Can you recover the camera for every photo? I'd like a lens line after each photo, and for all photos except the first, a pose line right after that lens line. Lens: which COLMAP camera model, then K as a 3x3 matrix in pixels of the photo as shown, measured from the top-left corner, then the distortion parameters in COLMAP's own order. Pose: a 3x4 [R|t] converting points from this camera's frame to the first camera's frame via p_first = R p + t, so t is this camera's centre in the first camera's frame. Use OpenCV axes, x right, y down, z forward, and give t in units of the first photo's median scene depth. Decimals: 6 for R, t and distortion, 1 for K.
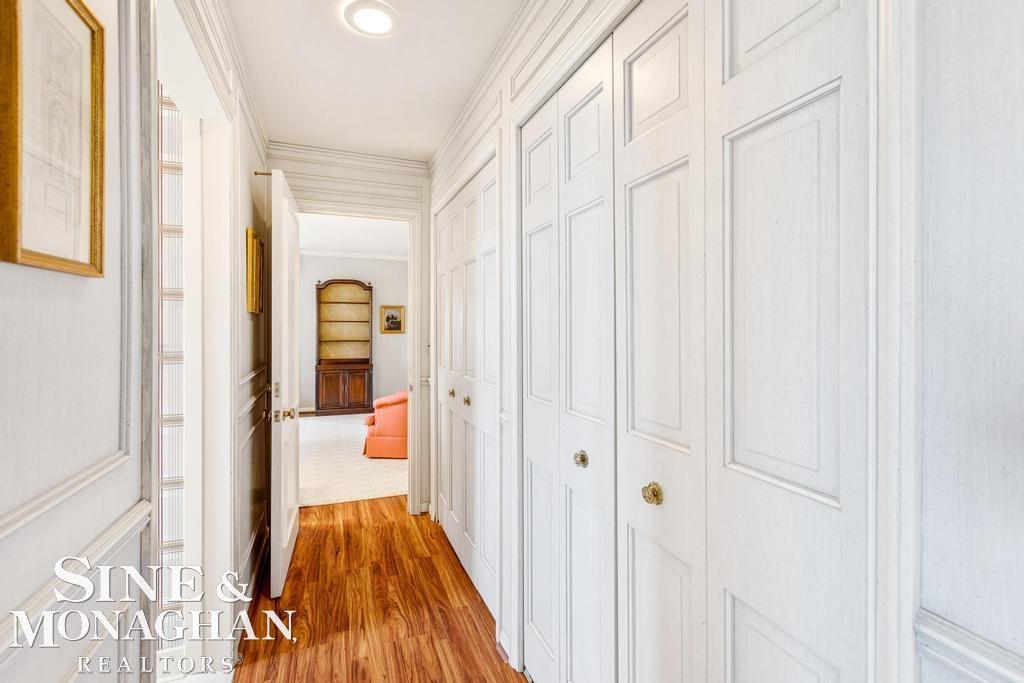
lens RADIAL K [[462.5, 0, 511.6], [0, 462.5, 335.8], [0, 0, 1]] dist [0.000069, -0.000002]
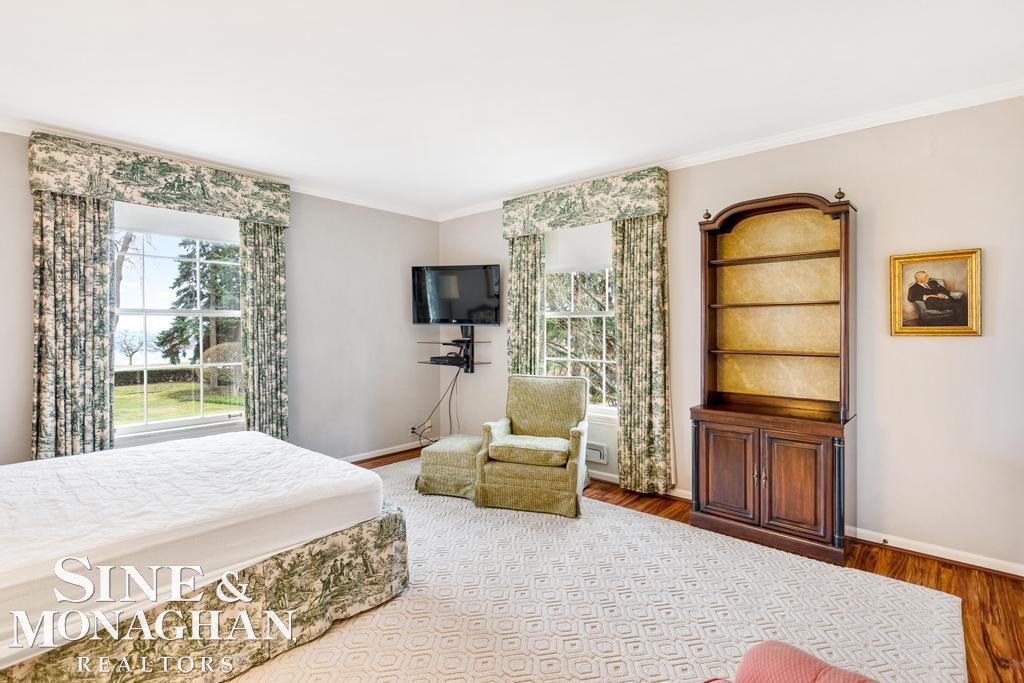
lens RADIAL K [[491.1, 0, 512.0], [0, 491.1, 337.5], [0, 0, 1]] dist [0.003642, 0.000537]
pose [[0.456573, 0.010948, -0.889619, -0.082235], [-0.004675, 0.999940, 0.009906, -0.005922], [0.889674, -0.000364, 0.456596, 0.586982]]
